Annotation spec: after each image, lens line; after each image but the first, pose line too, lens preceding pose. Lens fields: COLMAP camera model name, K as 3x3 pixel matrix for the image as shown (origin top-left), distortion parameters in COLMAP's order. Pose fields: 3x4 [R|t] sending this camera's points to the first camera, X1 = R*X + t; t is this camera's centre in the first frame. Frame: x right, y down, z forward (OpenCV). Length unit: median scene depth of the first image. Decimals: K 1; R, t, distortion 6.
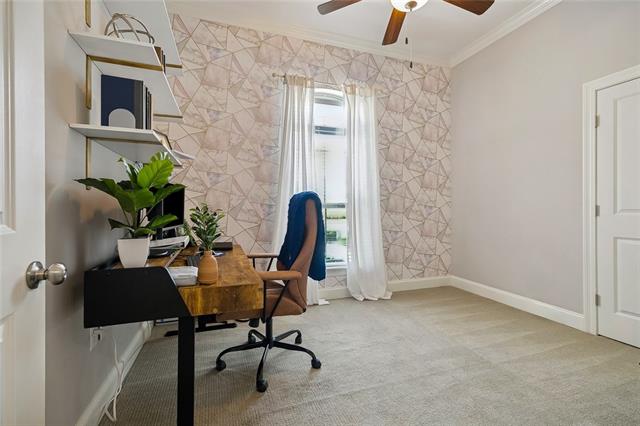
lens RADIAL K [[290.4, 0, 316.1], [0, 290.4, 203.5], [0, 0, 1]] dist [0.001003, 0.000158]
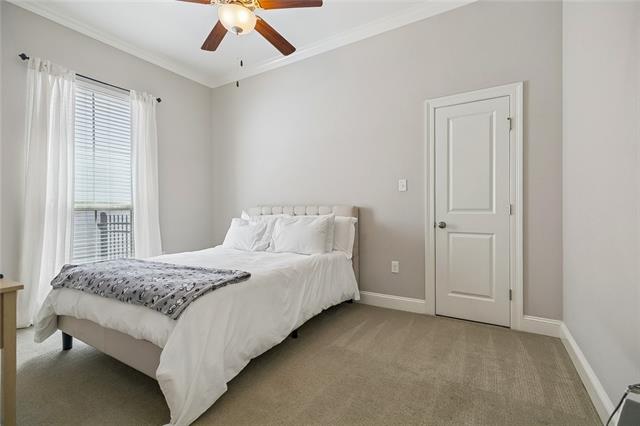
lens RADIAL K [[295.3, 0, 320.0], [0, 295.3, 213.0], [0, 0, 1]] dist [0.000135, 0.000026]
pose [[0.767526, -0.008665, 0.640959, -0.163114], [-0.001248, 0.999887, 0.015011, 0.017894], [-0.641016, -0.012322, 0.767428, 0.380502]]
